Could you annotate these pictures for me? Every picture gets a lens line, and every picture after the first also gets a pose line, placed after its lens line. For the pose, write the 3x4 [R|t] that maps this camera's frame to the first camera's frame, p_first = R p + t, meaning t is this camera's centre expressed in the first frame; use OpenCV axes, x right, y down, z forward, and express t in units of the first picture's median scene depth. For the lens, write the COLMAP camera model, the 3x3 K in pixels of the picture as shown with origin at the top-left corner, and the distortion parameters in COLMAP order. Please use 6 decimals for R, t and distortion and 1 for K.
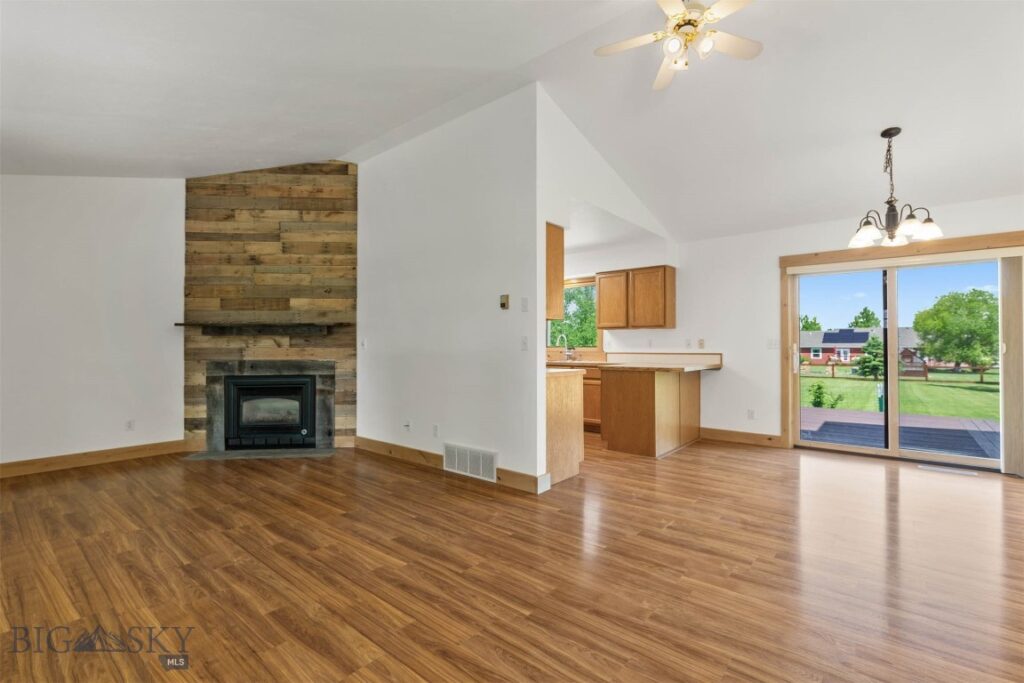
lens RADIAL K [[459.3, 0, 511.2], [0, 459.3, 341.2], [0, 0, 1]] dist [0.002620, 0.000515]
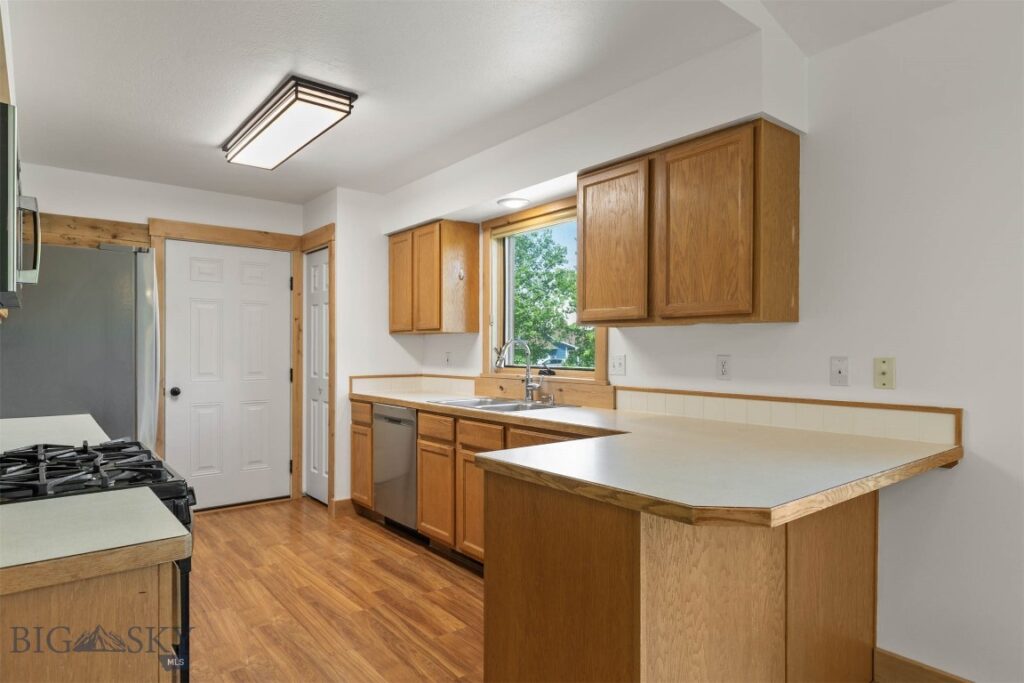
lens RADIAL K [[604.2, 0, 517.6], [0, 604.2, 344.4], [0, 0, 1]] dist [0.004544, -0.000739]
pose [[0.978202, 0.000682, -0.207656, 0.297346], [-0.000046, 0.999995, 0.003068, -0.015722], [0.207657, -0.002992, 0.978197, 0.640043]]
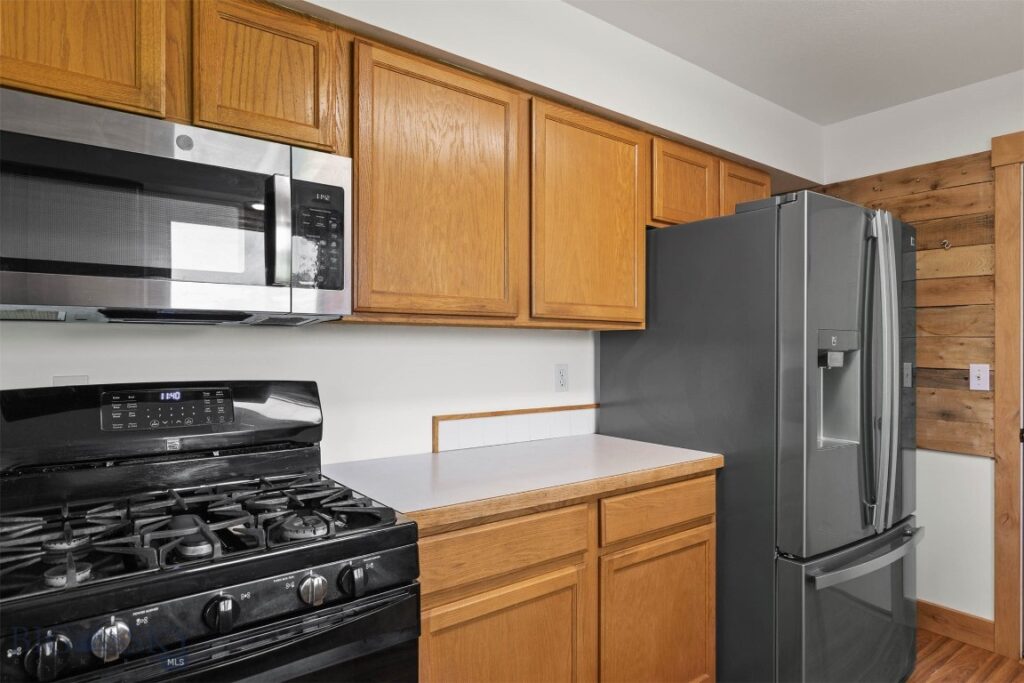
lens RADIAL K [[604.2, 0, 508.0], [0, 604.2, 345.5], [0, 0, 1]] dist [0.004544, -0.000739]
pose [[-0.203864, -0.000582, -0.978999, 0.187254], [0.008488, 0.999961, -0.002362, -0.021018], [0.978962, -0.008791, -0.203852, 1.088226]]
